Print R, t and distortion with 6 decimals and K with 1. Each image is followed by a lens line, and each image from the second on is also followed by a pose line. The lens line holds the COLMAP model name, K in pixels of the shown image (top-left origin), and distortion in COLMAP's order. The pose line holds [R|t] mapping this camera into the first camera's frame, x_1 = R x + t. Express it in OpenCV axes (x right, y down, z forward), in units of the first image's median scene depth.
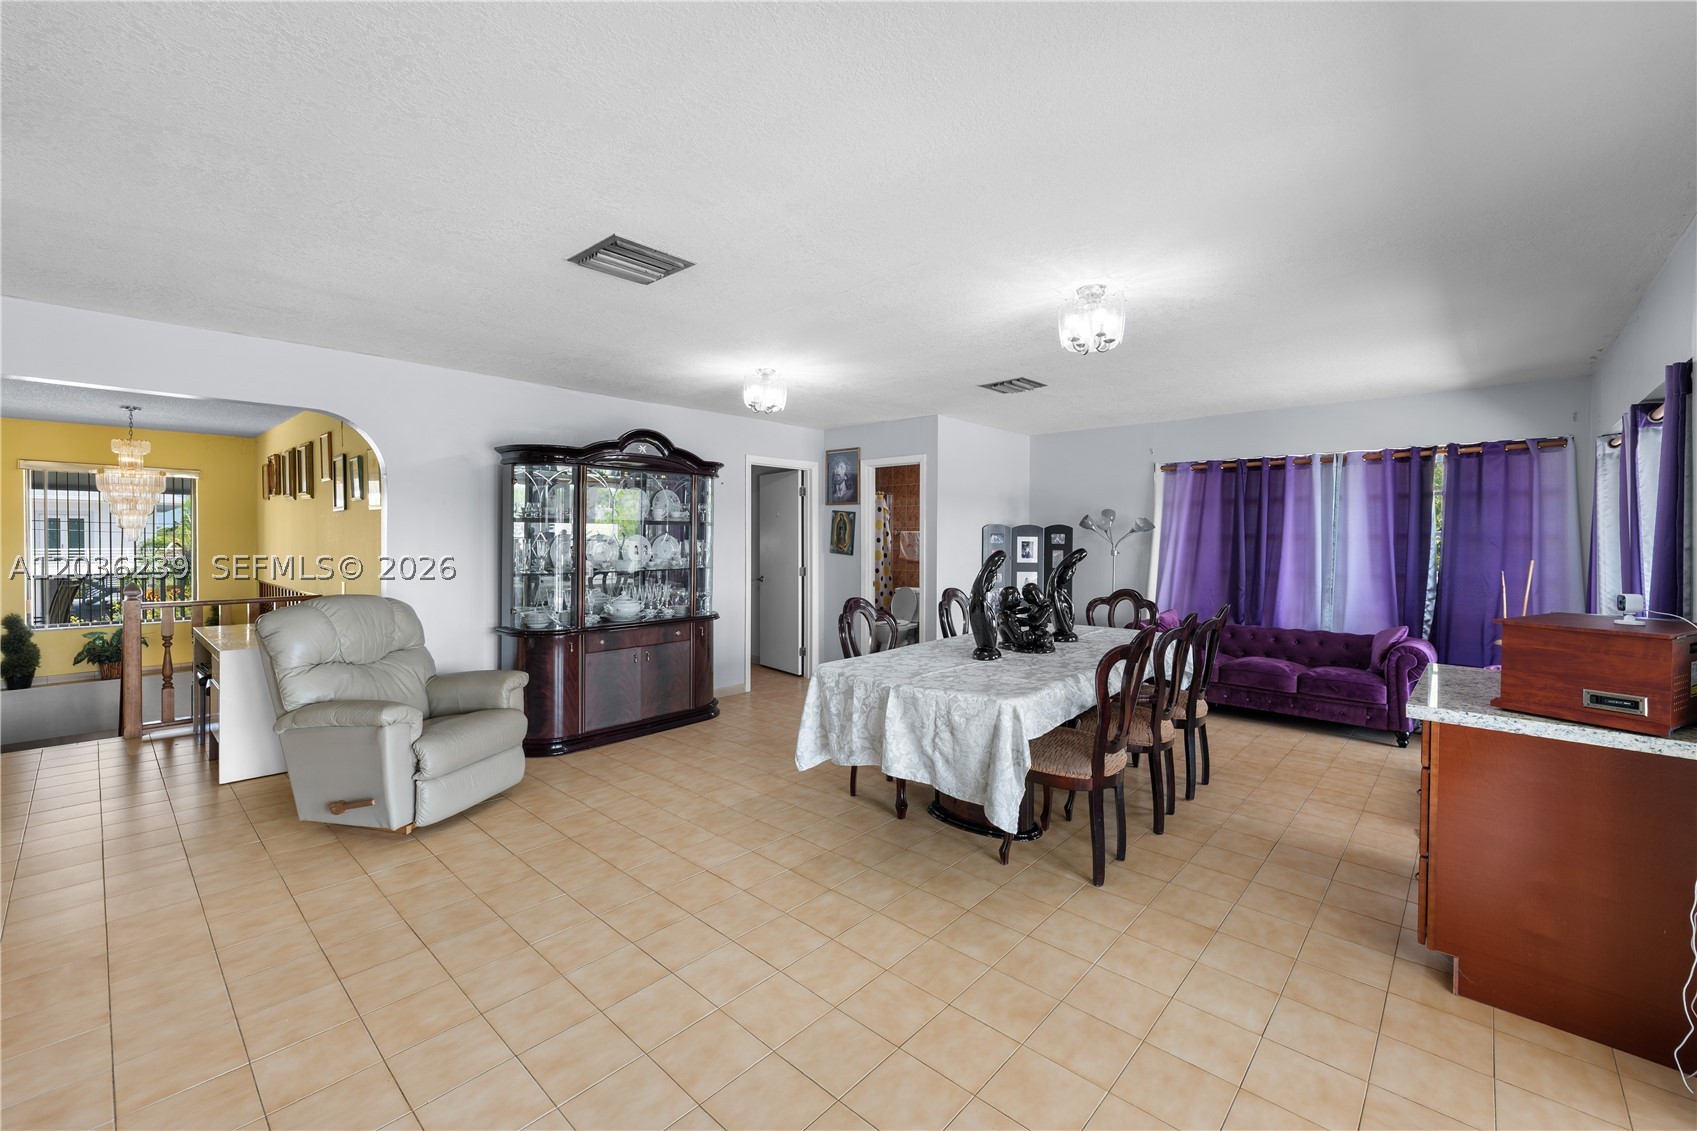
lens RADIAL K [[698.3, 0, 856.7], [0, 698.3, 553.0], [0, 0, 1]] dist [0.001159, 0.000199]
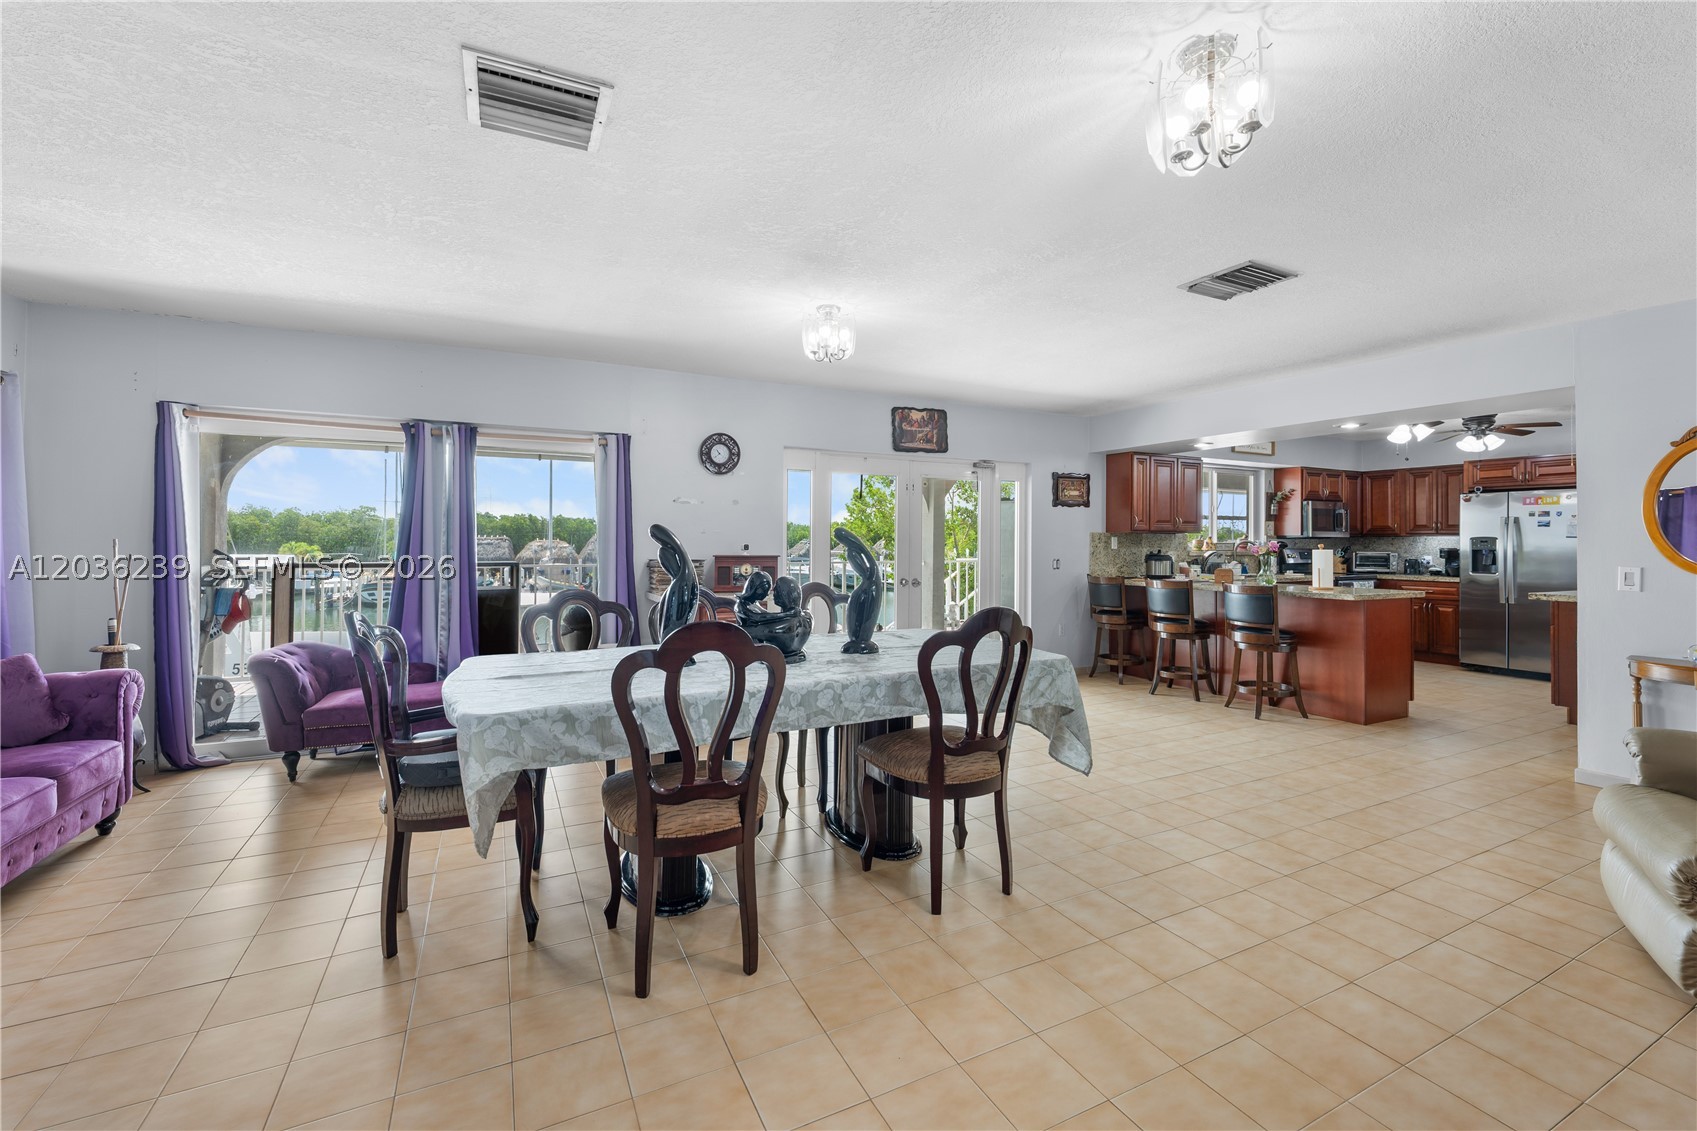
lens RADIAL K [[698.3, 0, 858.7], [0, 698.3, 531.8], [0, 0, 1]] dist [0.001159, 0.000199]
pose [[-0.935078, -0.004118, 0.354418, -0.128265], [-0.000763, 0.999954, 0.009605, -0.004953], [-0.354441, 0.008711, -0.935038, 1.994785]]
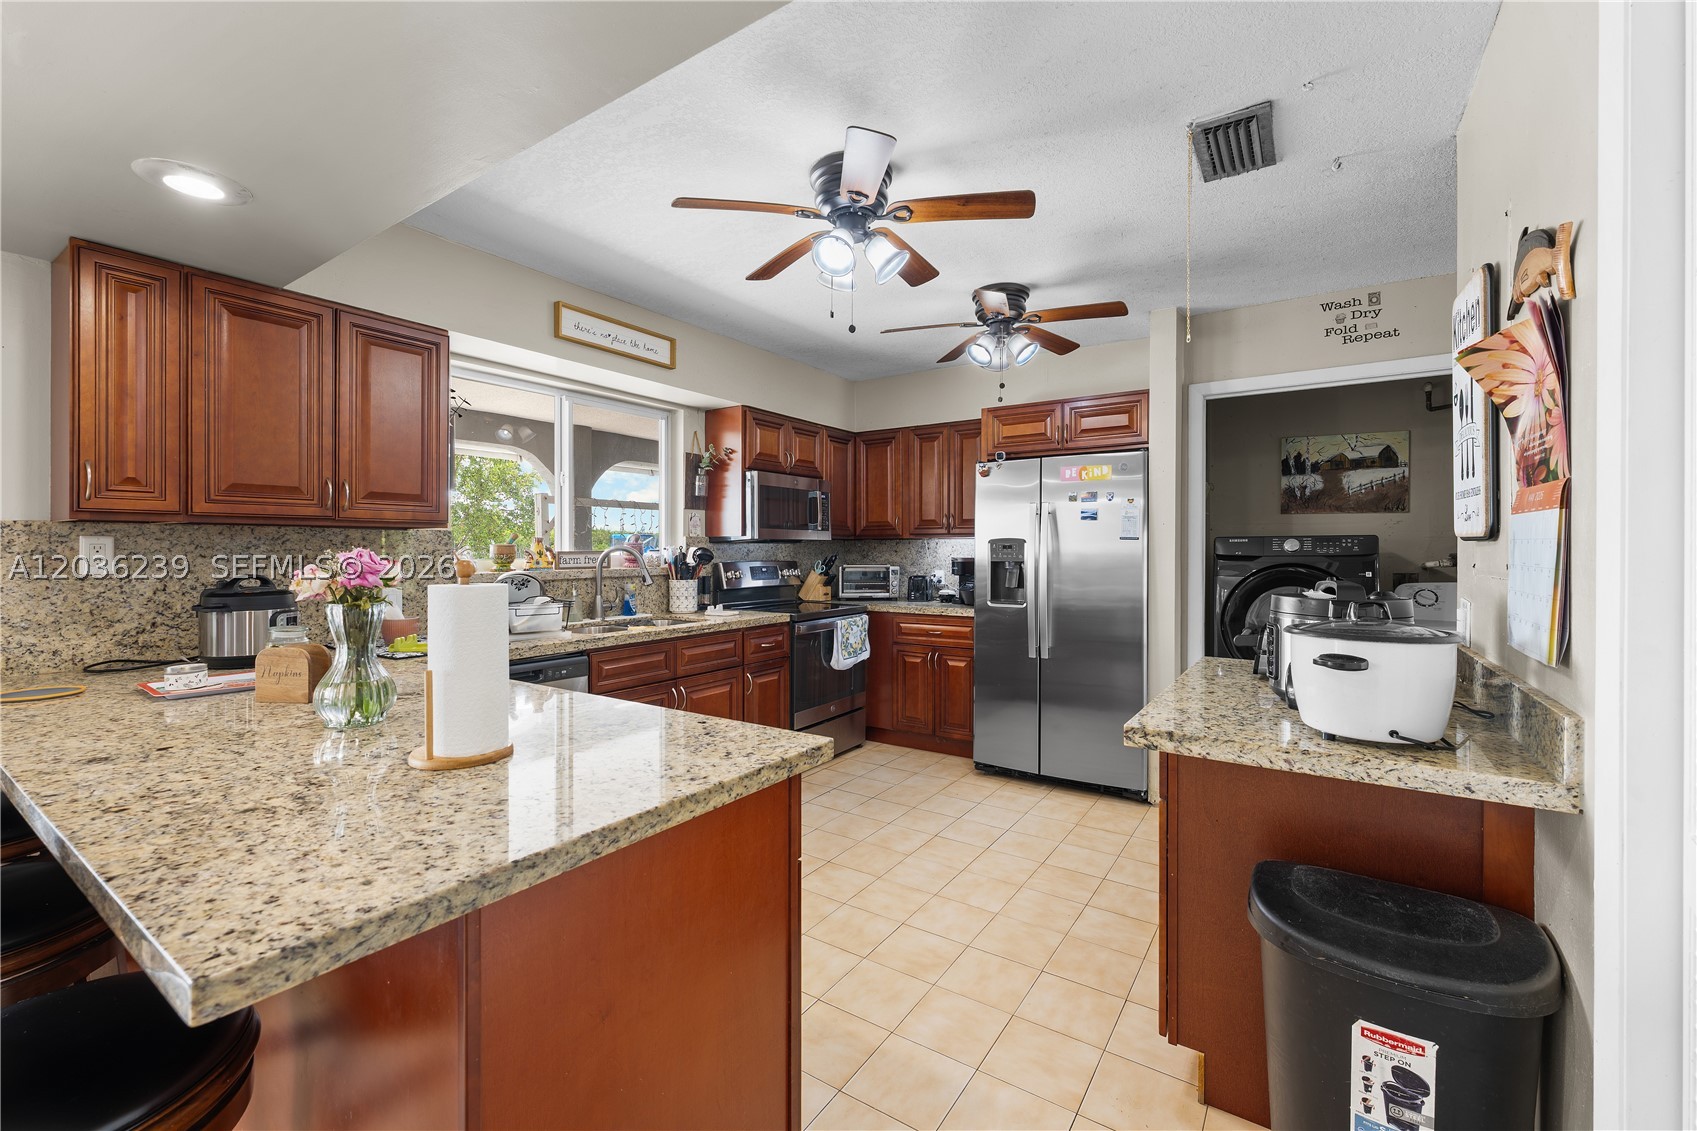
lens RADIAL K [[698.3, 0, 846.9], [0, 698.3, 548.9], [0, 0, 1]] dist [0.001159, 0.000199]
pose [[-0.990341, -0.004620, -0.138576, -0.739512], [-0.007628, 0.999747, 0.021182, 0.025143], [0.138443, 0.022034, -0.990125, 0.416794]]
